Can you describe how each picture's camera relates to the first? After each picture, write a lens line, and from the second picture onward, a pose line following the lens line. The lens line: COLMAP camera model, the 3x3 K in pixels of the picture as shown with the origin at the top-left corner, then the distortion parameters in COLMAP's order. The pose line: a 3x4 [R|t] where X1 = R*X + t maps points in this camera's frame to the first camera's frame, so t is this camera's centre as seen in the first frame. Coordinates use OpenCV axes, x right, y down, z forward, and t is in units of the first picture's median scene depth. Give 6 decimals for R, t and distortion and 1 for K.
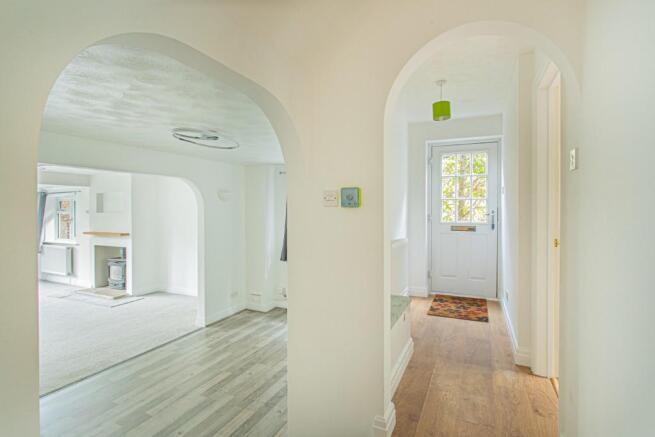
lens RADIAL K [[335.6, 0, 327.9], [0, 335.6, 213.7], [0, 0, 1]] dist [0.001141, 0.000590]
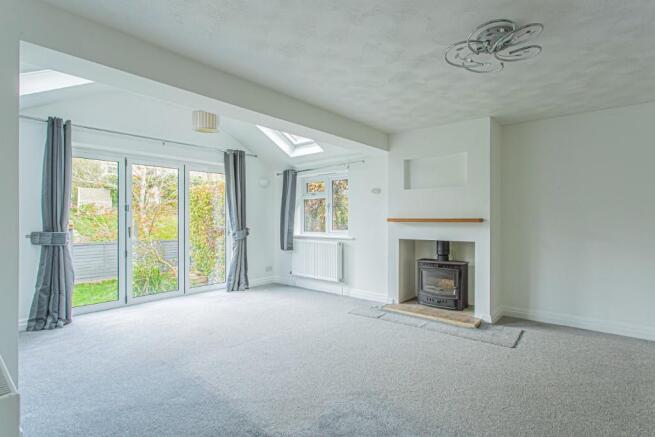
lens RADIAL K [[335.6, 0, 327.8], [0, 335.6, 219.5], [0, 0, 1]] dist [0.001141, 0.000590]
pose [[0.970635, -0.001100, -0.240554, -0.669456], [-0.001013, 0.999962, -0.008662, 0.060967], [0.240554, 0.008651, 0.970597, 0.322732]]
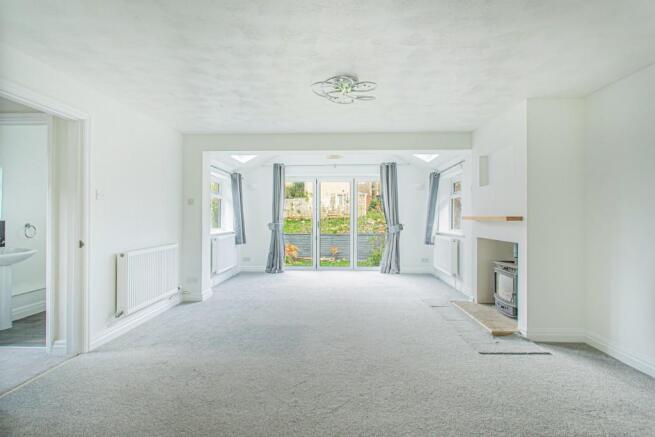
lens RADIAL K [[335.6, 0, 329.2], [0, 335.6, 215.9], [0, 0, 1]] dist [0.001141, 0.000590]
pose [[0.408793, -0.001670, -0.912626, -0.218999], [-0.010119, 0.999929, -0.006362, 0.059091], [0.912571, 0.011836, 0.408747, 0.471257]]
